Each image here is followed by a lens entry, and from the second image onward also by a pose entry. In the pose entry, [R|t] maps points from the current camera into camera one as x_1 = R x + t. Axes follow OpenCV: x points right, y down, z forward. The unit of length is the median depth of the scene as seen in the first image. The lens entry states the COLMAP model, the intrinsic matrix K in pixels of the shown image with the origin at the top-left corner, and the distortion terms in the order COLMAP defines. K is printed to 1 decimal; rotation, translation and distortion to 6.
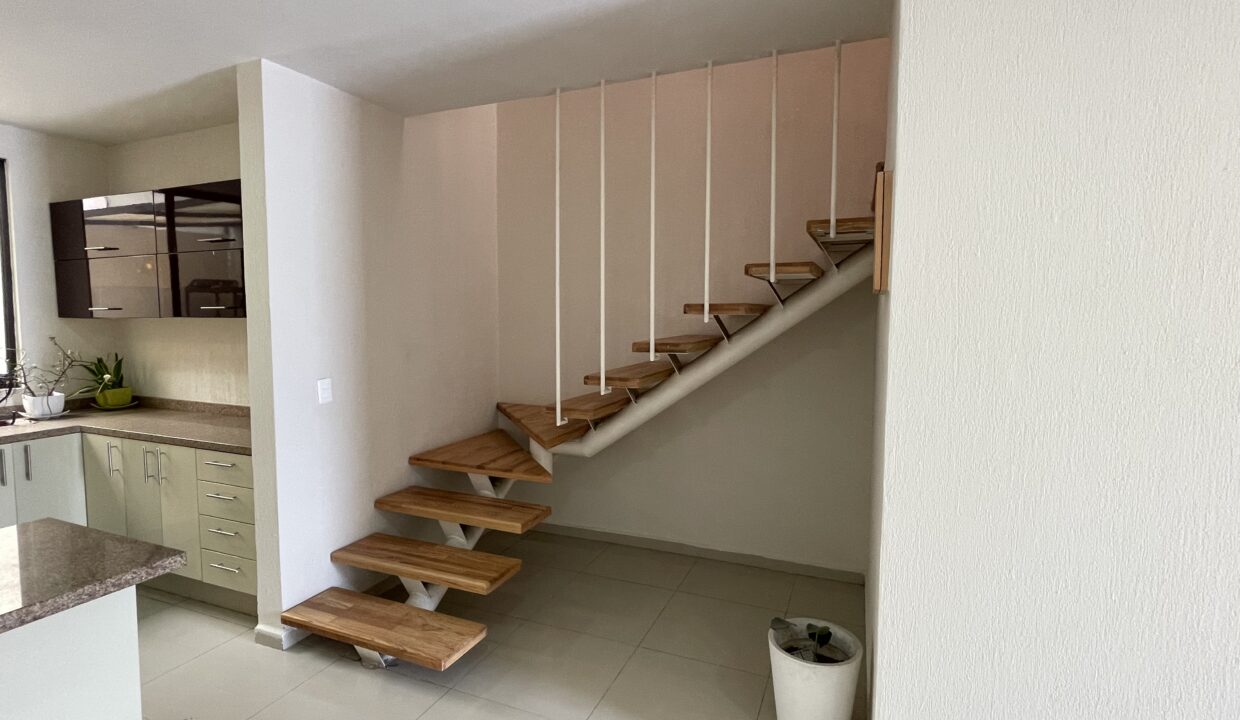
lens RADIAL K [[619.8, 0, 615.3], [0, 619.8, 357.2], [0, 0, 1]] dist [0.002401, 0.000820]
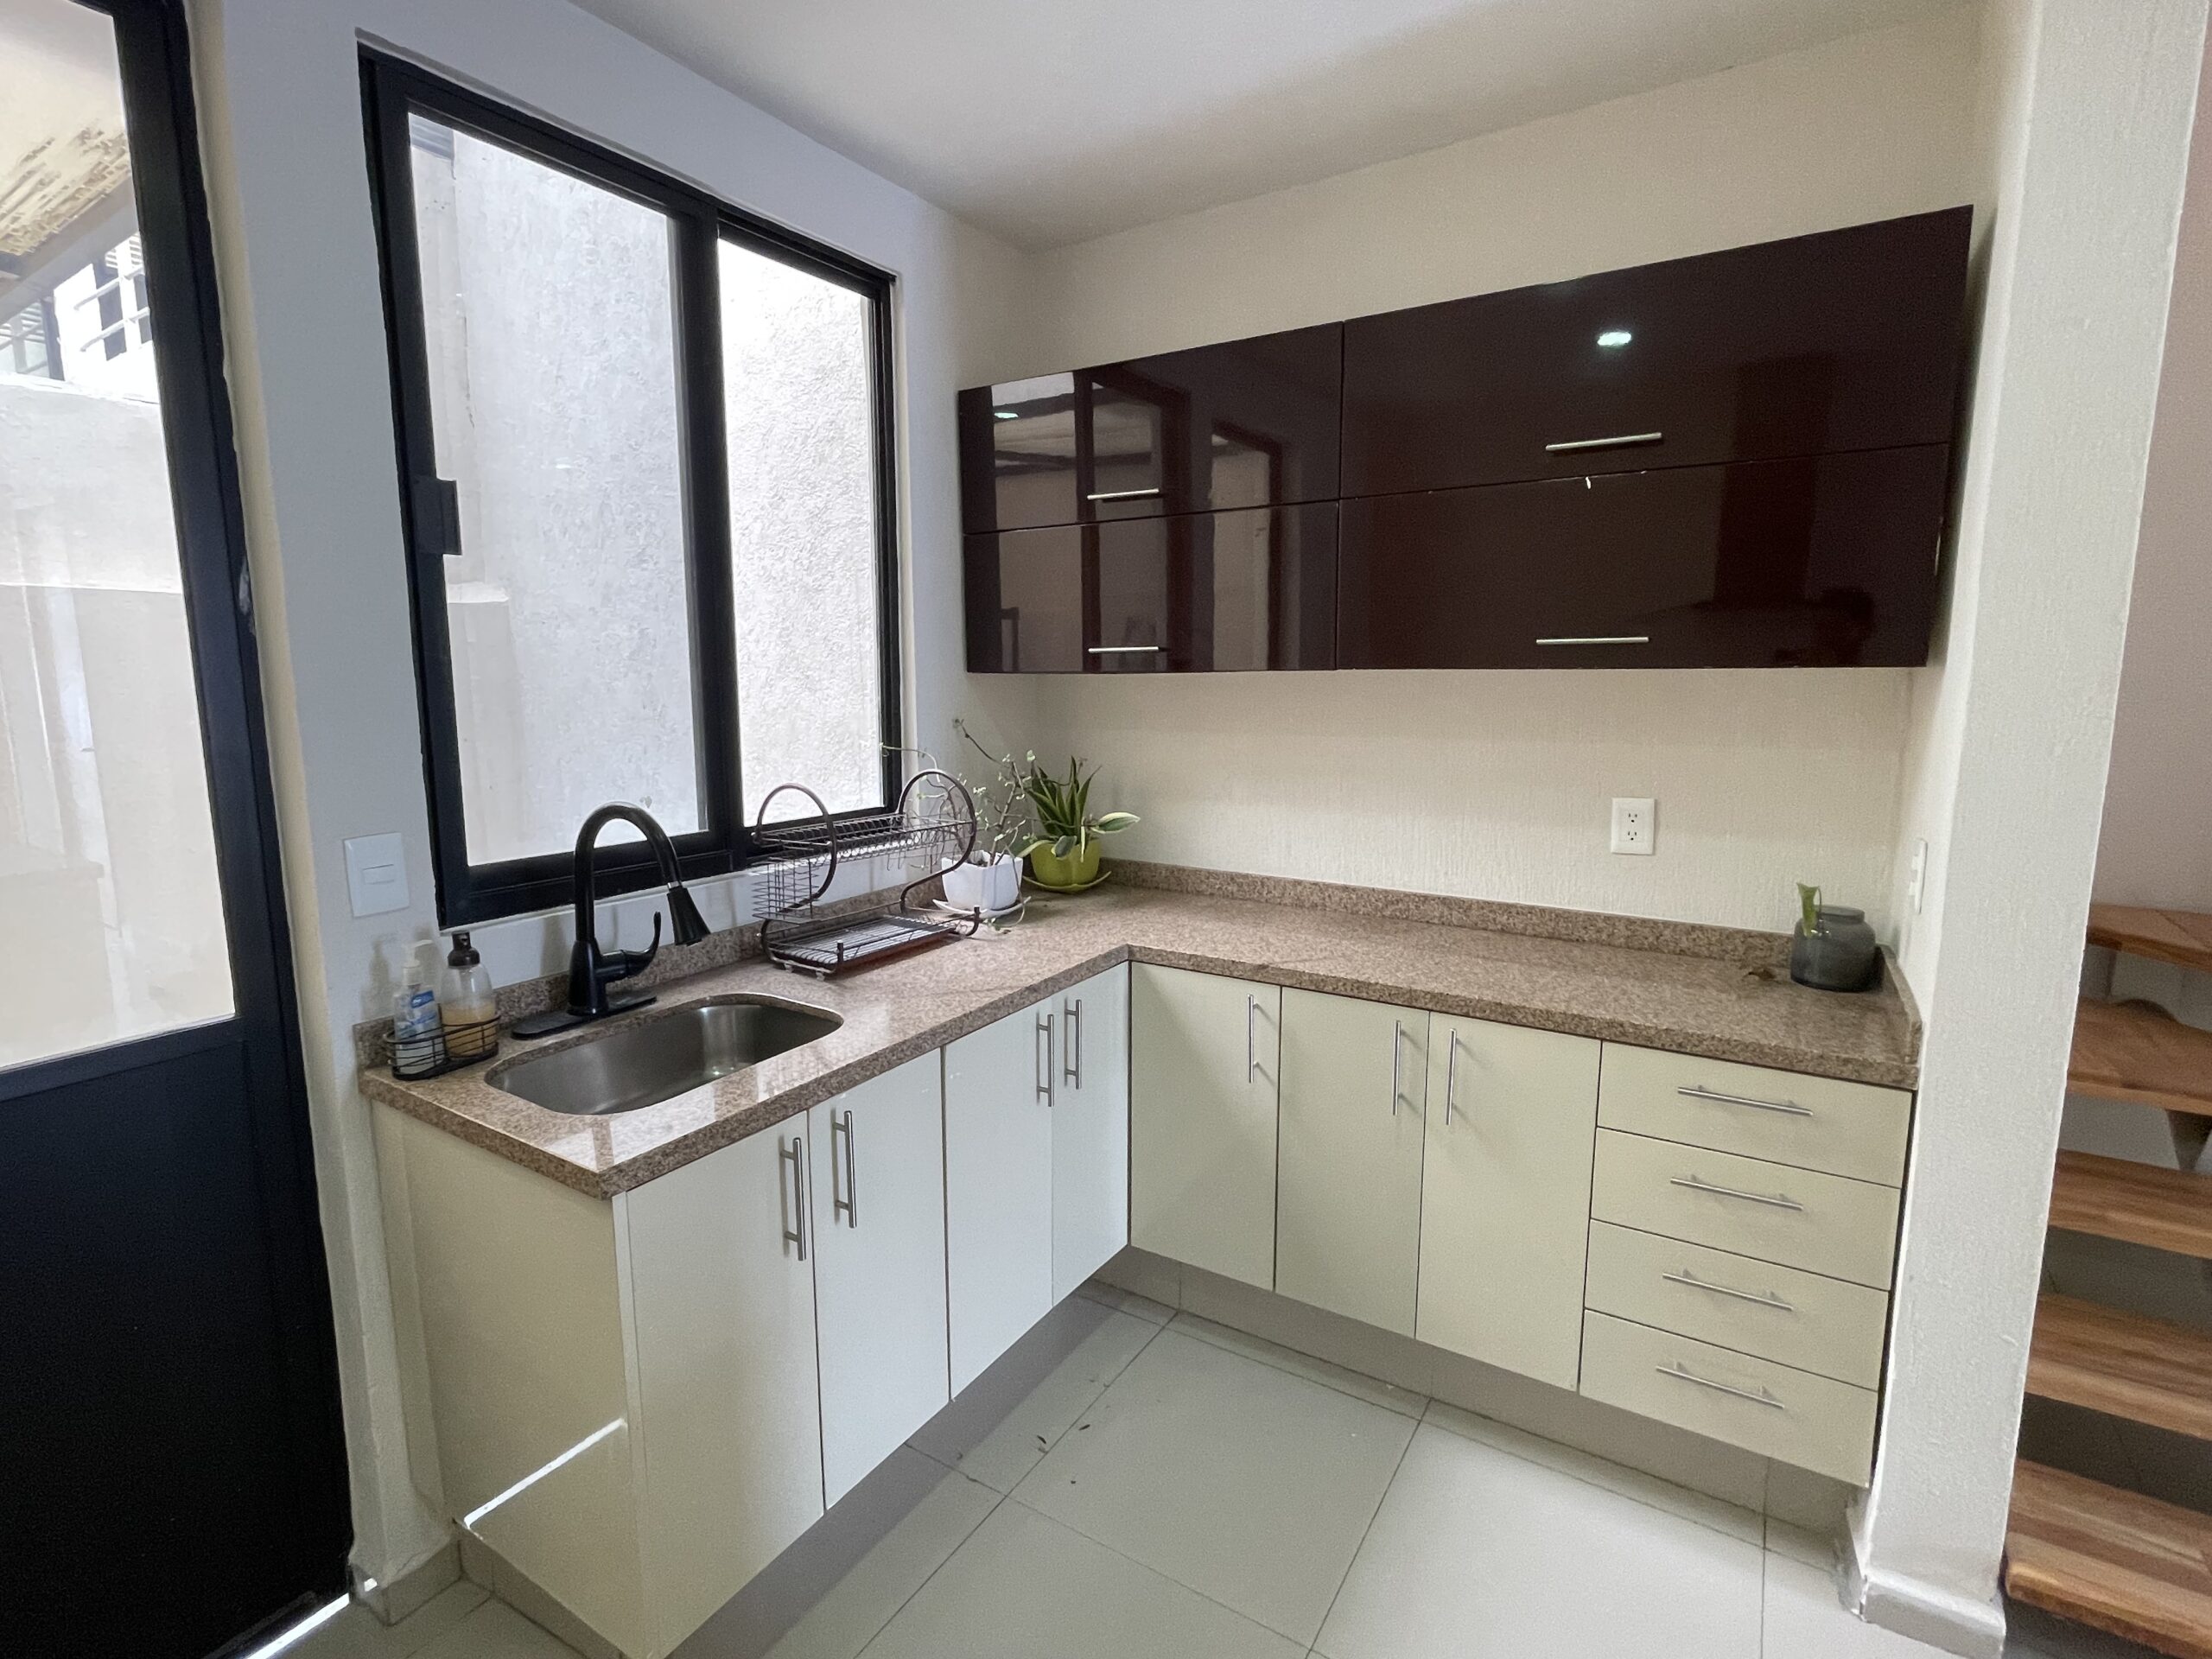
lens RADIAL K [[1068.9, 0, 1106.9], [0, 1068.9, 828.8], [0, 0, 1]] dist [0.000448, -0.000125]
pose [[0.989364, 0.020804, -0.143963, -0.749021], [-0.009344, 0.996765, 0.079827, -0.018021], [0.145158, -0.077633, 0.986358, 0.314217]]
